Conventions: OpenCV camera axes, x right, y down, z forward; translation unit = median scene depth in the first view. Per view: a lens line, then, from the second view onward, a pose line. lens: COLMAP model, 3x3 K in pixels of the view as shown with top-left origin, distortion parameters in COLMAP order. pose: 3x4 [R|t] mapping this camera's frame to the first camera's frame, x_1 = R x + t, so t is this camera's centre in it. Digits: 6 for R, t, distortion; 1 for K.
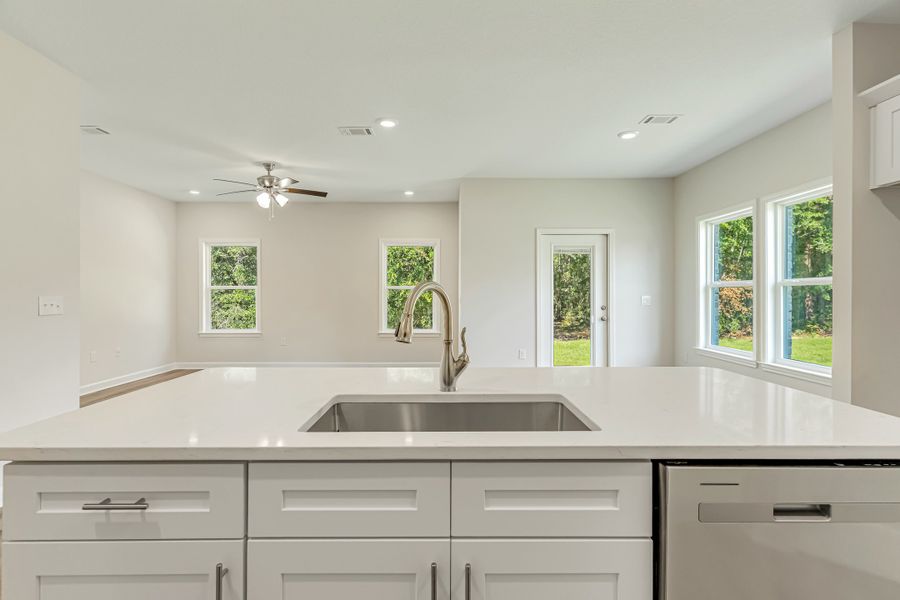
lens RADIAL K [[431.6, 0, 453.9], [0, 431.6, 294.5], [0, 0, 1]] dist [-0.000216, -0.001144]
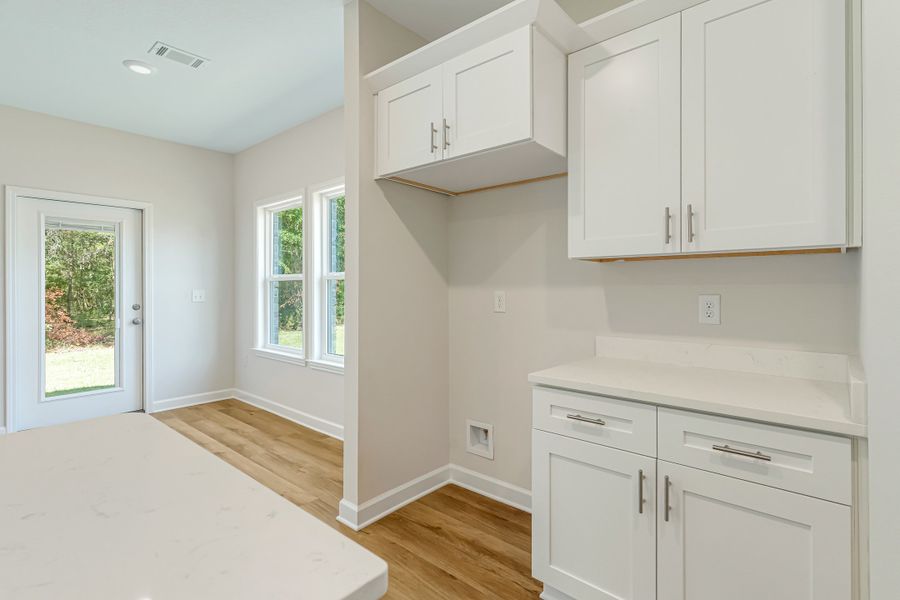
lens RADIAL K [[431.6, 0, 451.1], [0, 431.6, 286.1], [0, 0, 1]] dist [-0.000216, -0.001144]
pose [[0.666801, 0.002883, 0.745230, 0.204279], [0.003662, 0.999968, -0.007145, 0.002497], [-0.745227, 0.007494, 0.666769, 0.128473]]
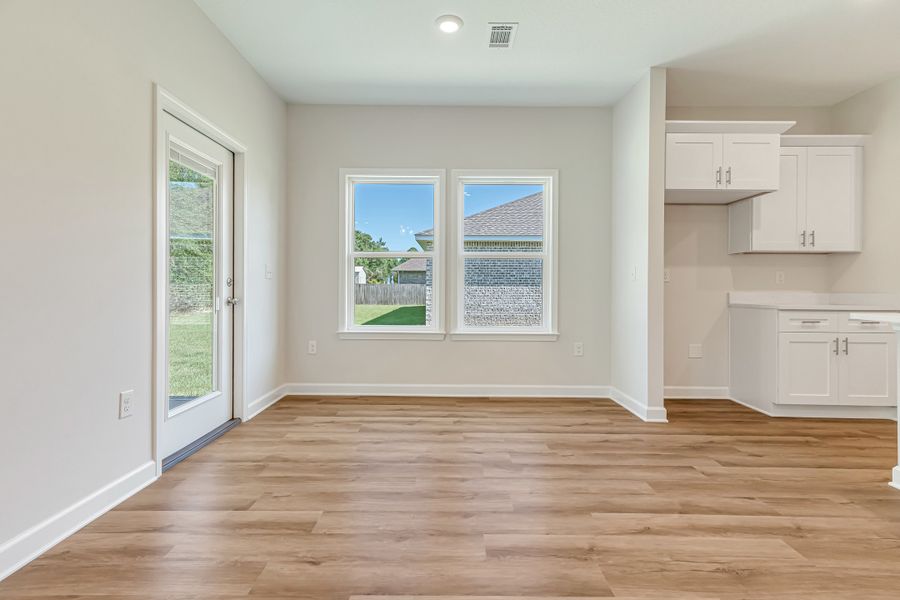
lens RADIAL K [[419.4, 0, 446.9], [0, 419.4, 286.9], [0, 0, 1]] dist [0.003442, 0.000950]
pose [[0.022738, 0.000894, 0.999741, -0.253650], [-0.004152, 0.999991, -0.000800, 0.048217], [-0.999733, -0.004133, 0.022742, 0.940438]]
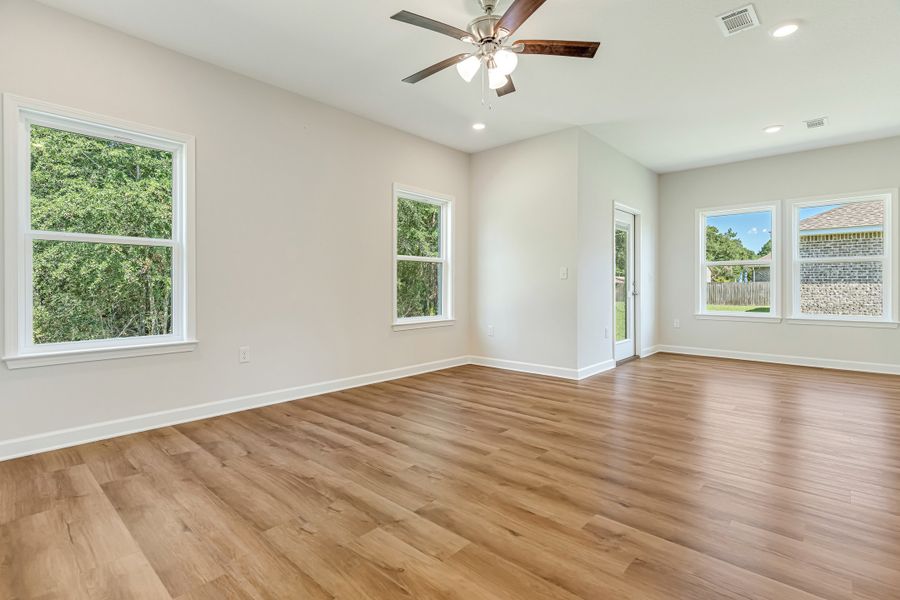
lens RADIAL K [[431.6, 0, 440.9], [0, 431.6, 286.6], [0, 0, 1]] dist [-0.000216, -0.001144]
pose [[0.696940, -0.002623, 0.717125, -1.012307], [0.002927, 0.999995, 0.000813, 0.049306], [-0.717124, 0.001532, 0.696944, 0.790967]]
